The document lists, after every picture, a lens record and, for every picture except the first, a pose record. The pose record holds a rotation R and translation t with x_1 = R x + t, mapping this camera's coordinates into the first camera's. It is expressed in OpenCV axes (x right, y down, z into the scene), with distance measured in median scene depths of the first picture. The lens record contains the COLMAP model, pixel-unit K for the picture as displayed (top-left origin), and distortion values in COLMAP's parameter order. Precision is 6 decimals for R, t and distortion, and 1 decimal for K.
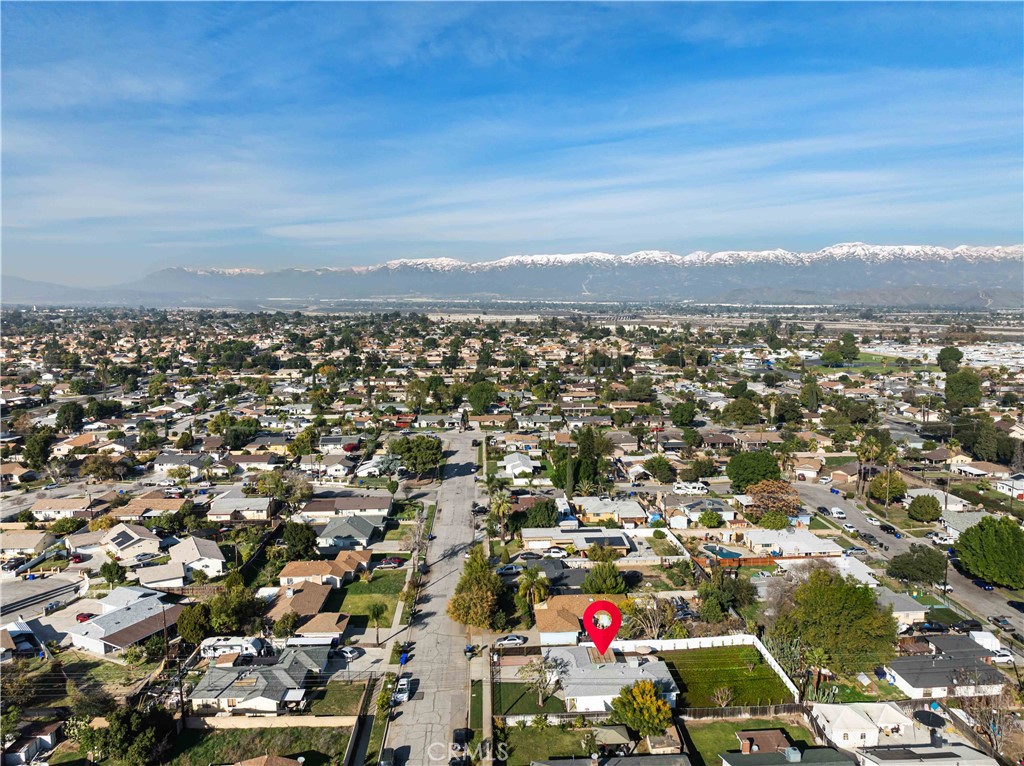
lens RADIAL K [[715.0, 0, 512.0], [0, 715.0, 383.0], [0, 0, 1]] dist [-0.027450, 0.003257]
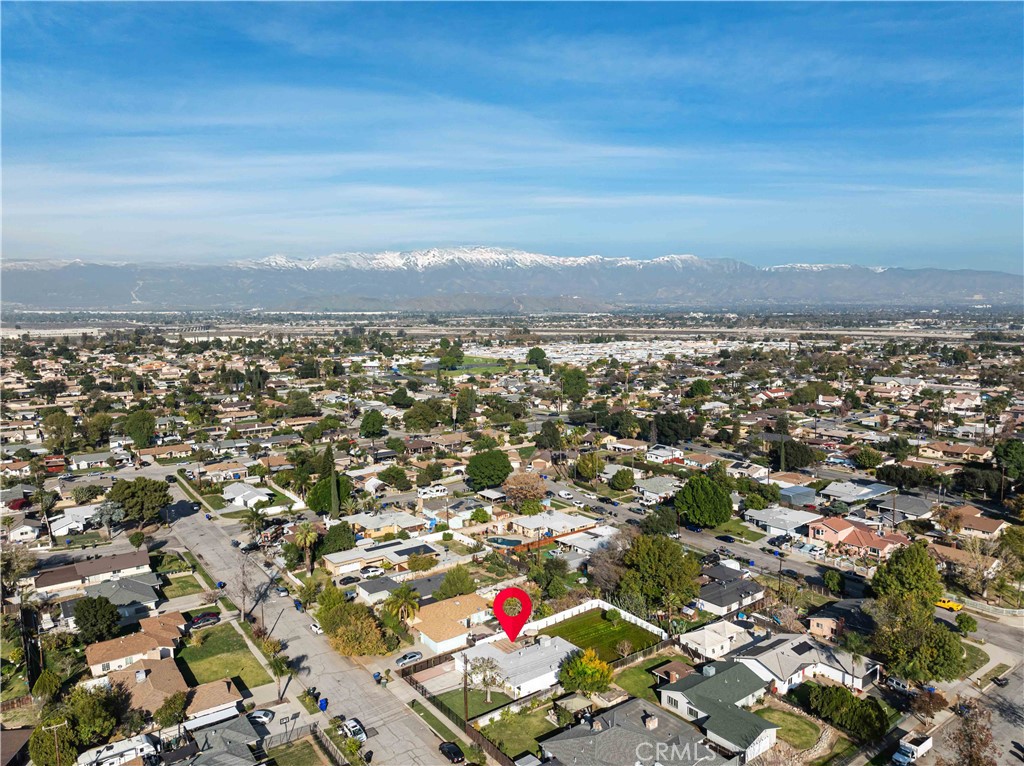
lens RADIAL K [[718.2, 0, 511.8], [0, 718.2, 401.3], [0, 0, 1]] dist [-0.026269, 0.008788]
pose [[0.837133, -0.077498, 0.541482, -0.281244], [0.069989, 0.996952, 0.034483, -0.021270], [-0.542503, 0.009031, 0.840005, 0.038295]]
